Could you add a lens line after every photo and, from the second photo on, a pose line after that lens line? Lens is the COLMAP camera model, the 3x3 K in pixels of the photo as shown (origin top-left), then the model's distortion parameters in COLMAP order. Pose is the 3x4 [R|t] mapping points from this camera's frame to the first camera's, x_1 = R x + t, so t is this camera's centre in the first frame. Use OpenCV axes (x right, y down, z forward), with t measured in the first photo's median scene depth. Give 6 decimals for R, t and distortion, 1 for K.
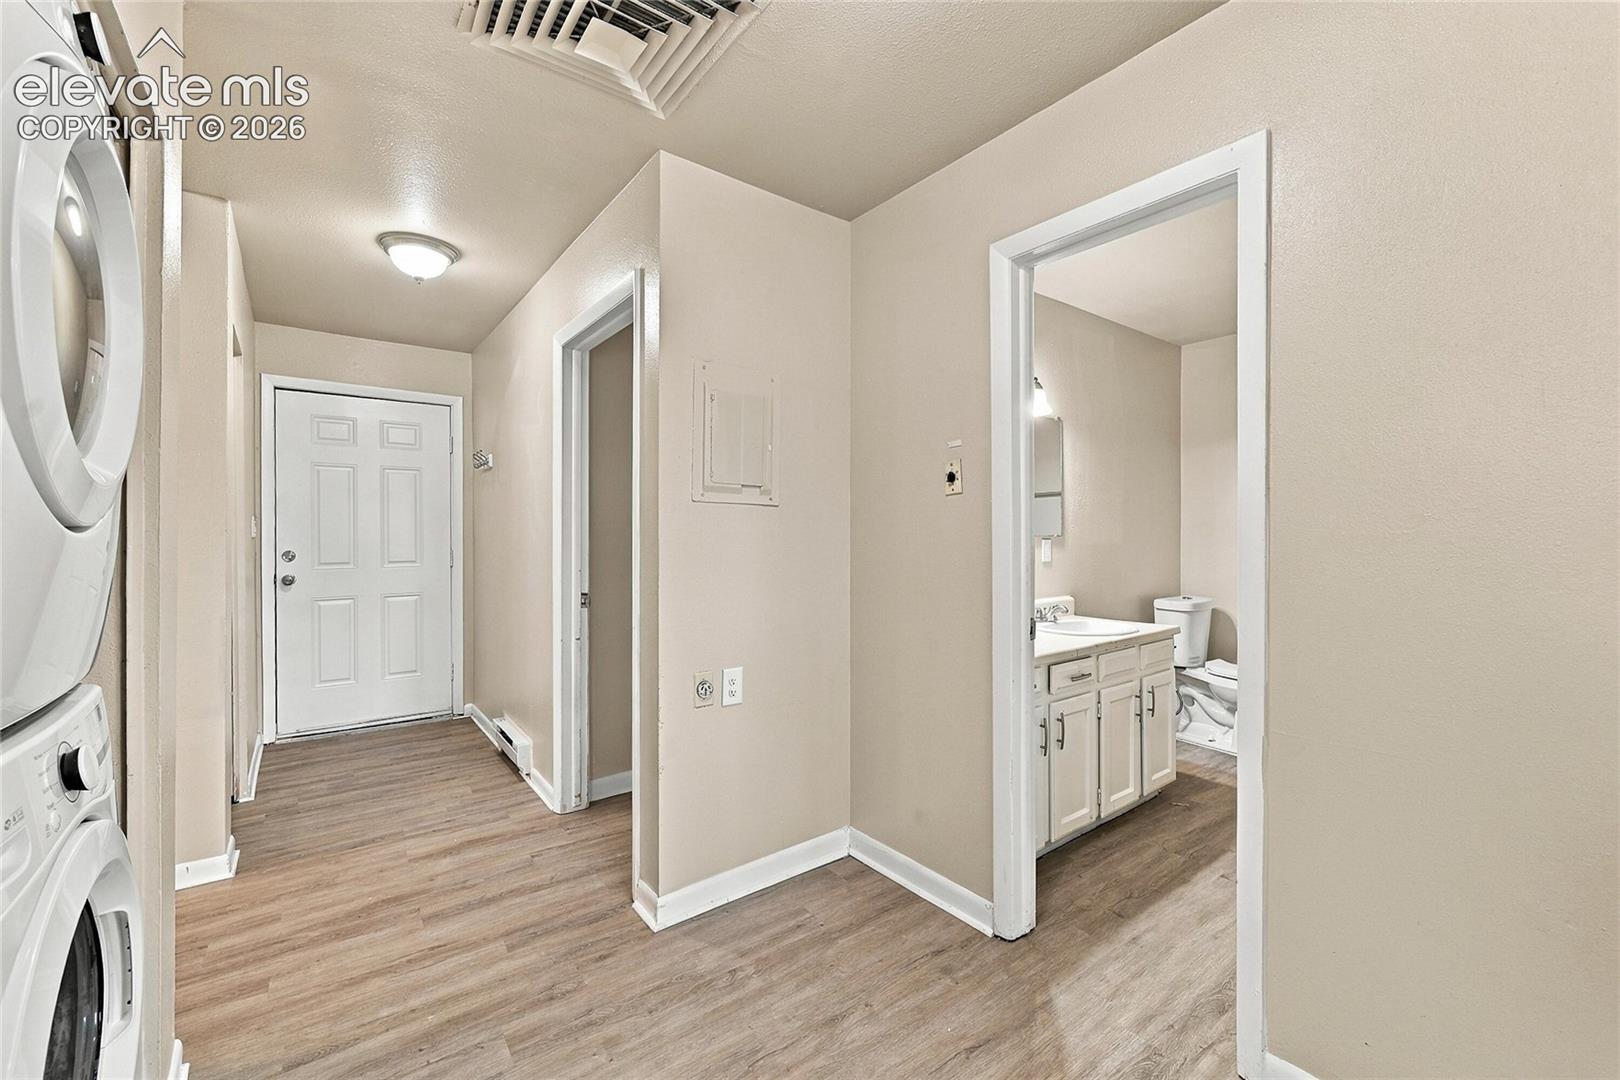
lens RADIAL K [[659.3, 0, 814.7], [0, 659.3, 534.7], [0, 0, 1]] dist [-0.000269, 0.000008]
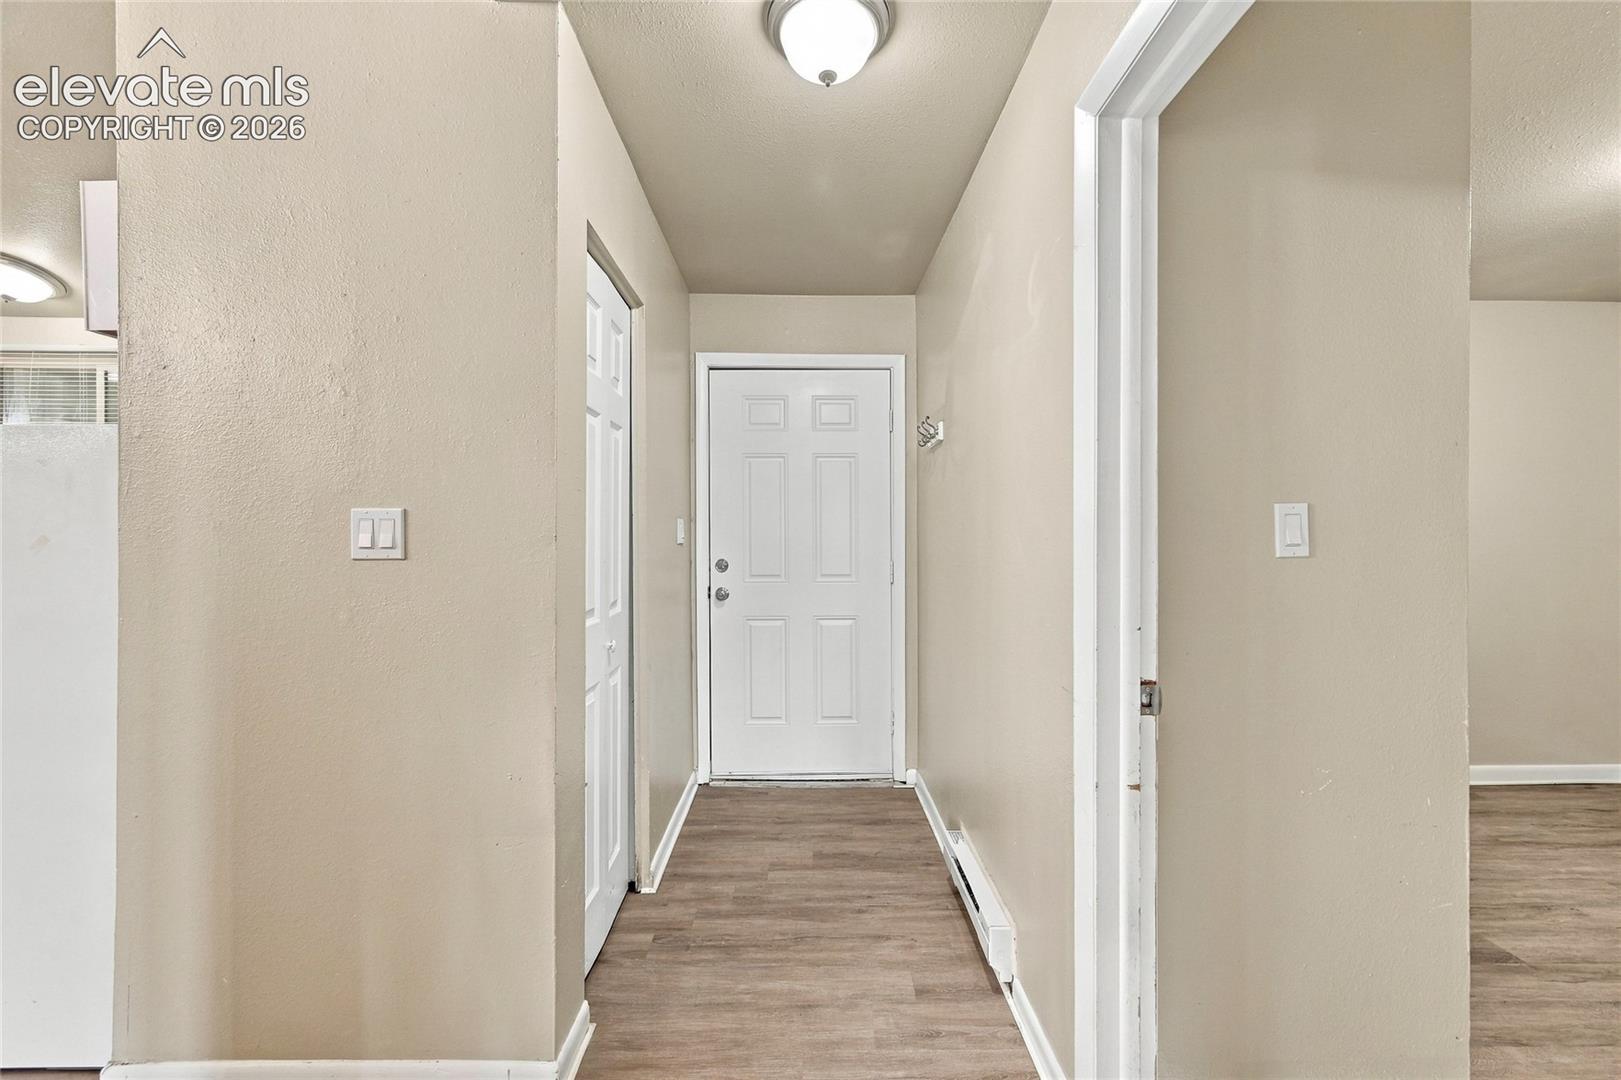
lens RADIAL K [[659.7, 0, 815.2], [0, 659.7, 534.7], [0, 0, 1]] dist [-0.000269, 0.000008]
pose [[0.805886, -0.001760, -0.592068, -0.243650], [-0.001080, 0.999990, -0.004443, -0.004499], [0.592070, 0.004220, 0.805876, 0.474321]]
